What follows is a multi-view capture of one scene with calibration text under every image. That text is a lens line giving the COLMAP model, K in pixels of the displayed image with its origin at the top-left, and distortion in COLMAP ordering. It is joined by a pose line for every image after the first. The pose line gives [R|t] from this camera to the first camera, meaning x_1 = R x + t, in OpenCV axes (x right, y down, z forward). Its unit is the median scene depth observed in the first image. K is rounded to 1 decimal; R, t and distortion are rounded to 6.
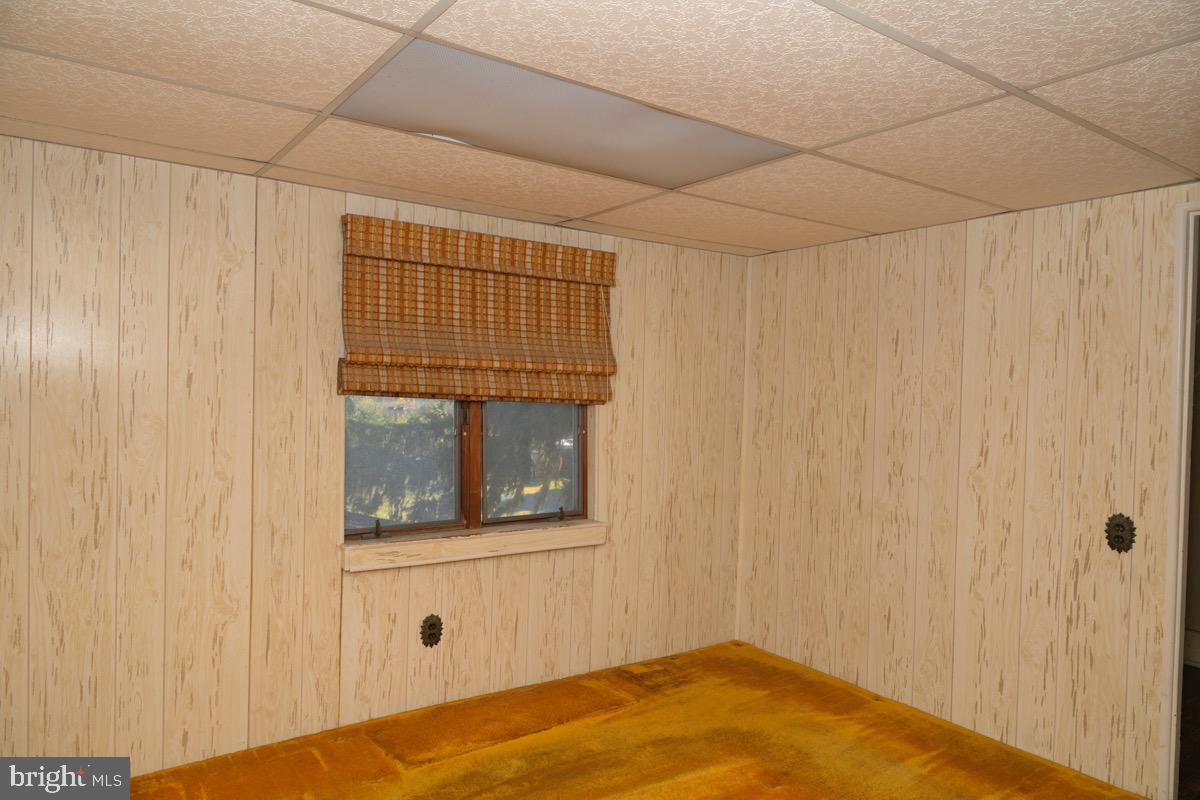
lens RADIAL K [[800.2, 0, 594.9], [0, 800.2, 402.9], [0, 0, 1]] dist [-0.000545, -0.002313]
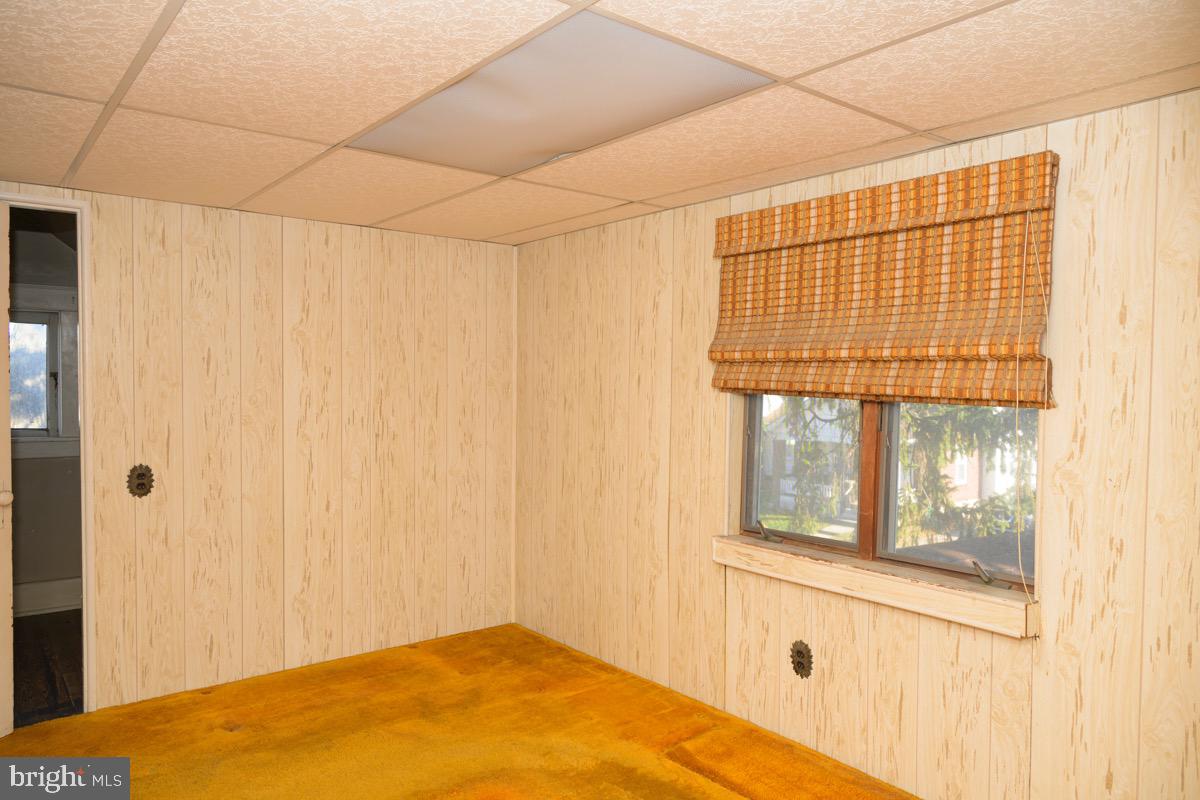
lens RADIAL K [[800.2, 0, 594.9], [0, 800.2, 402.9], [0, 0, 1]] dist [-0.000545, -0.002313]
pose [[0.056311, 0.008572, -0.998376, 0.719440], [-0.018461, 0.999801, 0.007543, -0.000966], [0.998243, 0.018006, 0.056458, 0.777869]]
